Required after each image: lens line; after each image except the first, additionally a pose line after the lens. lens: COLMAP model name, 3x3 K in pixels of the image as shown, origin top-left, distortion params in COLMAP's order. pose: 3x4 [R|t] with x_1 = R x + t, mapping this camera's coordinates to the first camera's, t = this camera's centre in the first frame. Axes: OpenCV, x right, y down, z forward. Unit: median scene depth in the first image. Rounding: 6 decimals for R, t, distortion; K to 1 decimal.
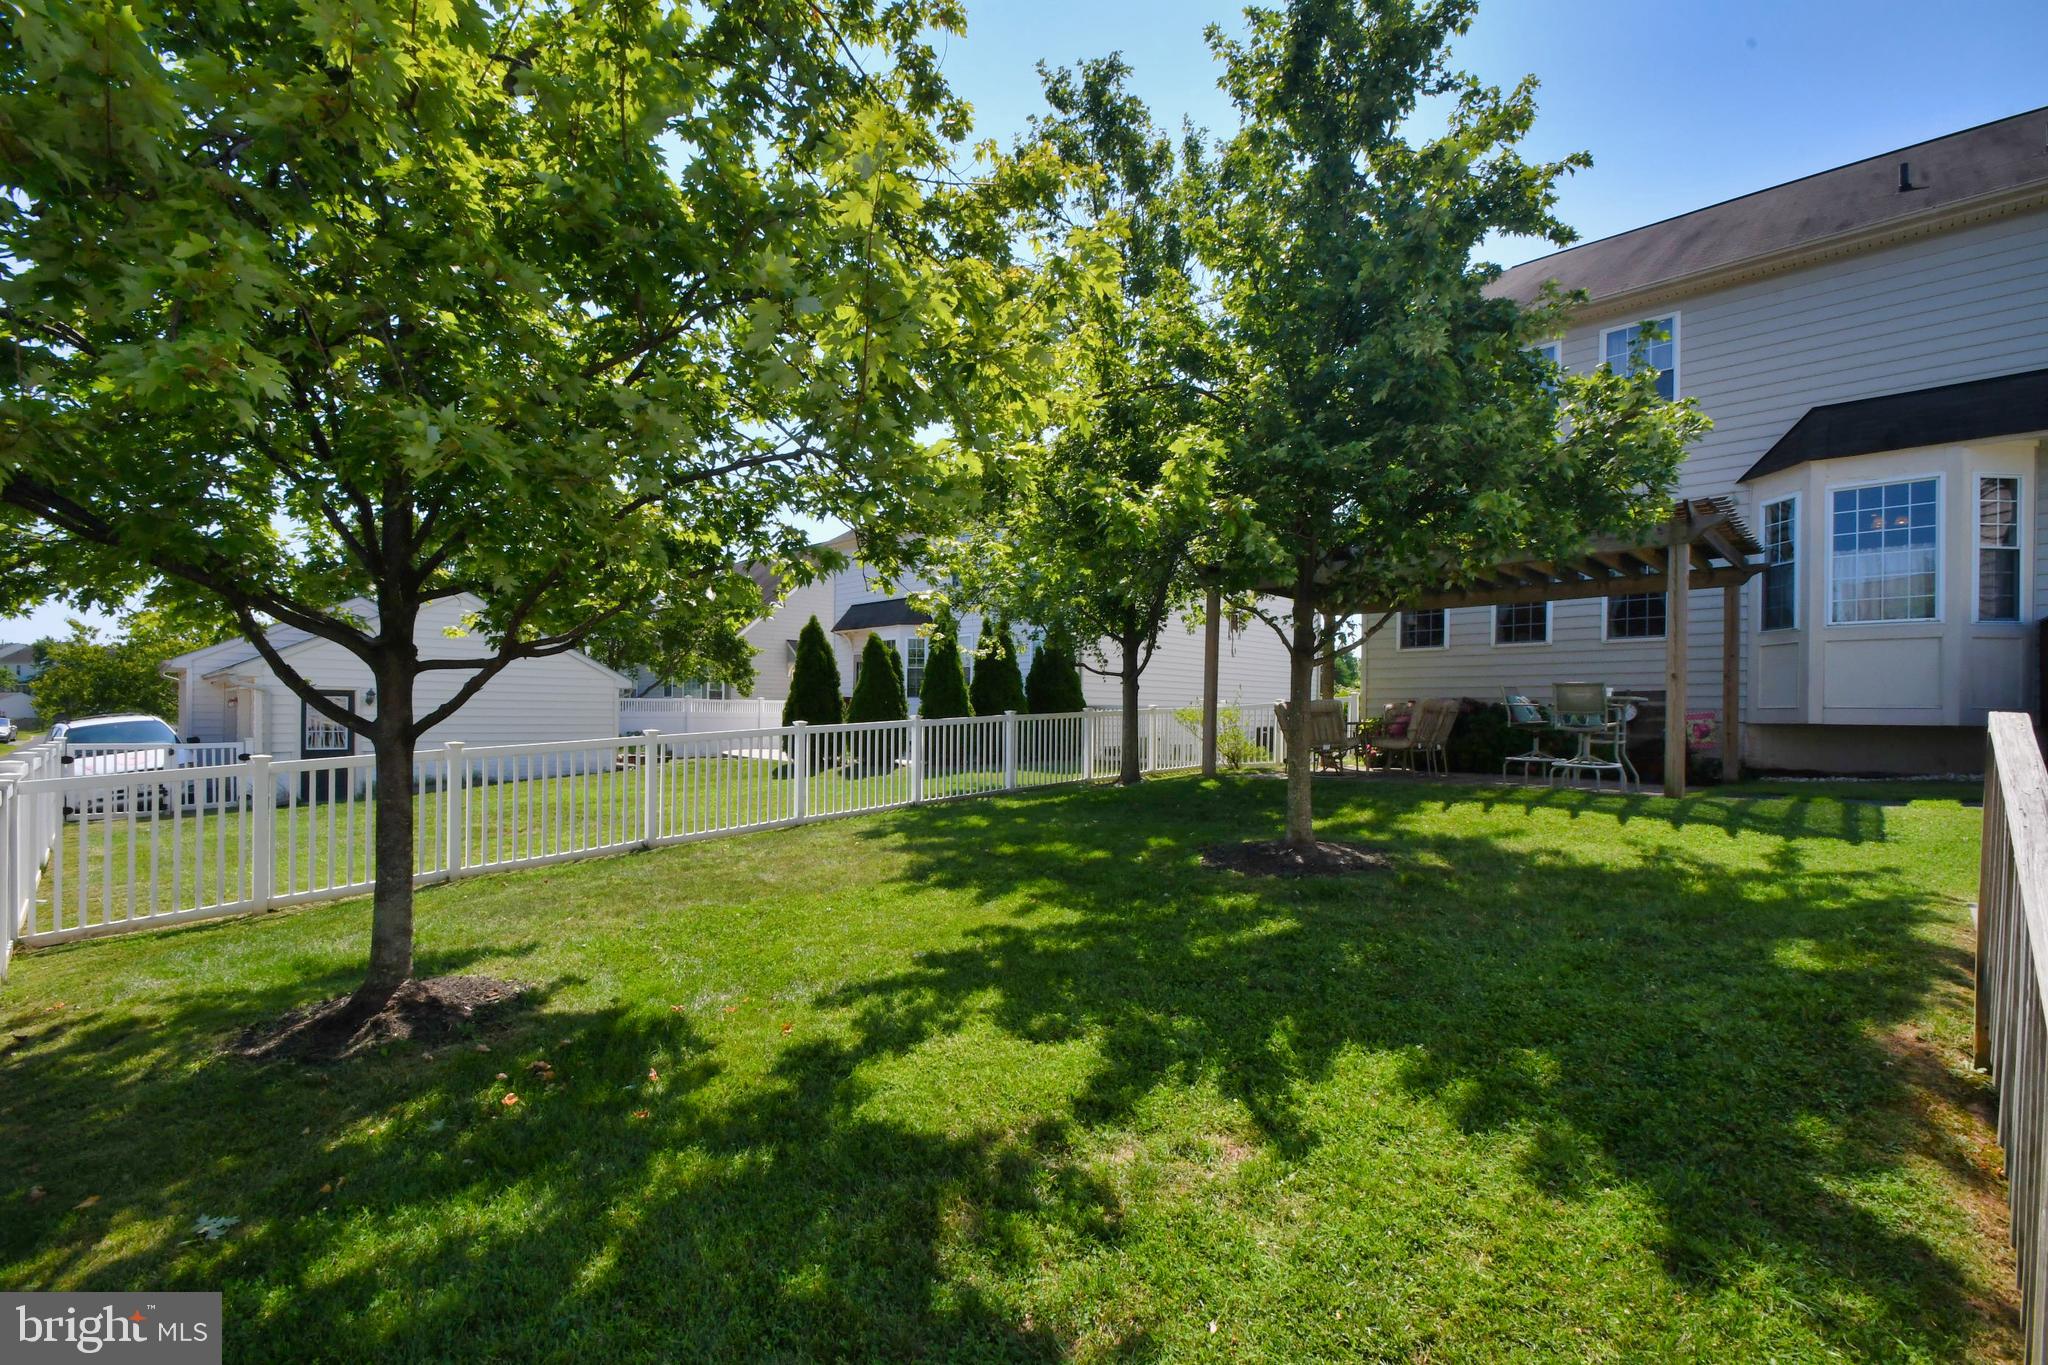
lens RADIAL K [[901.8, 0, 1006.2], [0, 901.8, 715.2], [0, 0, 1]] dist [0.023882, -0.013318]
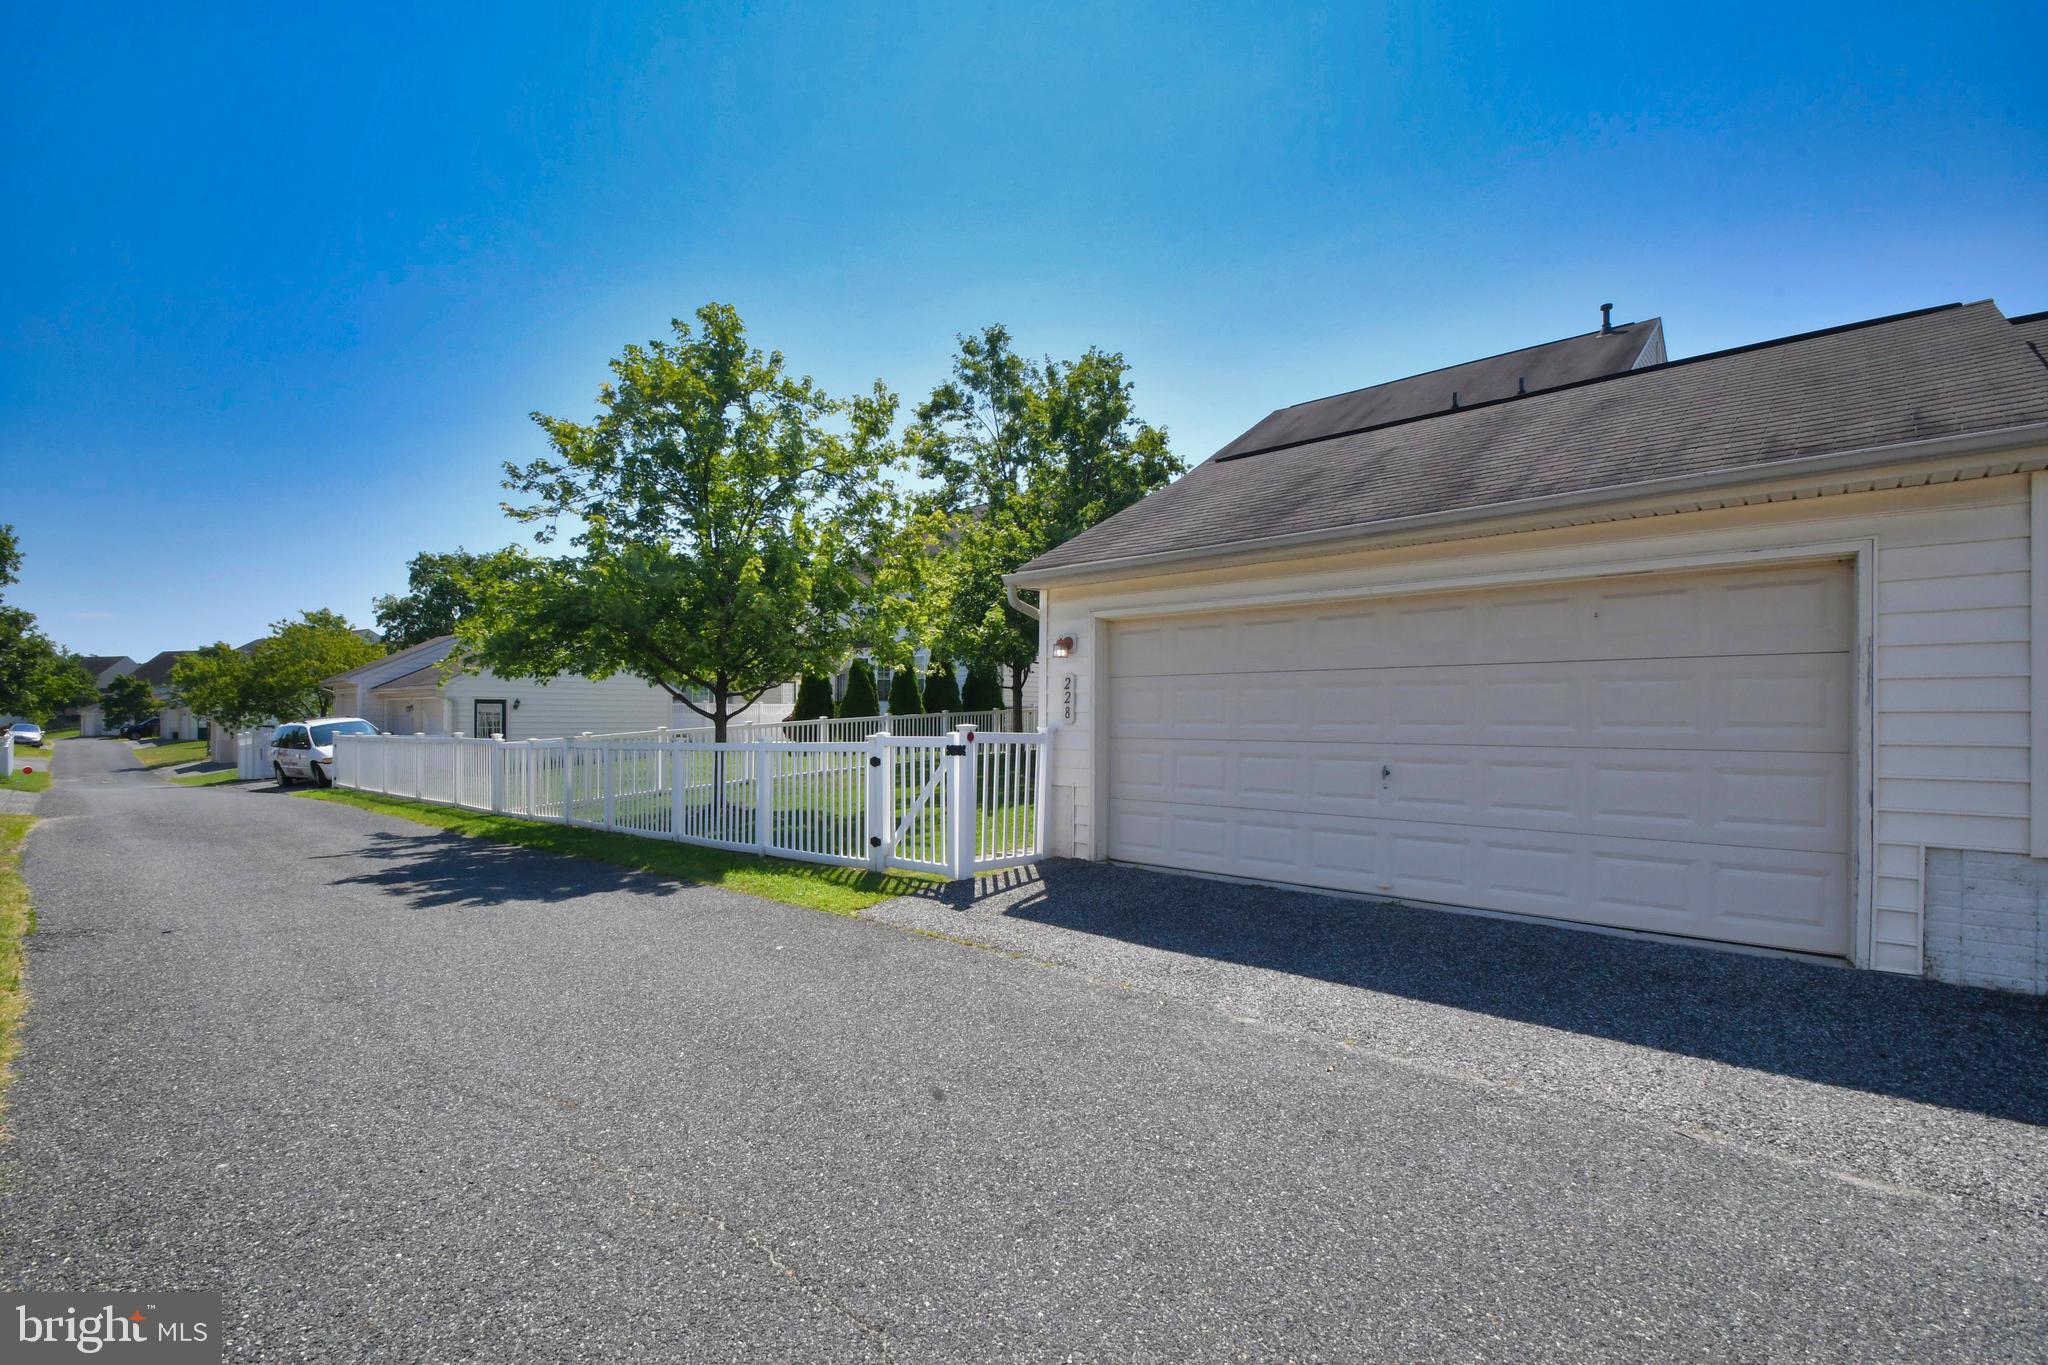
lens RADIAL K [[901.8, 0, 1006.2], [0, 901.8, 715.2], [0, 0, 1]] dist [0.023882, -0.013318]
pose [[0.999269, -0.005781, 0.037785, 0.054813], [0.005663, 0.999979, 0.003224, -0.000678], [-0.037803, -0.003008, 0.999281, -0.662239]]
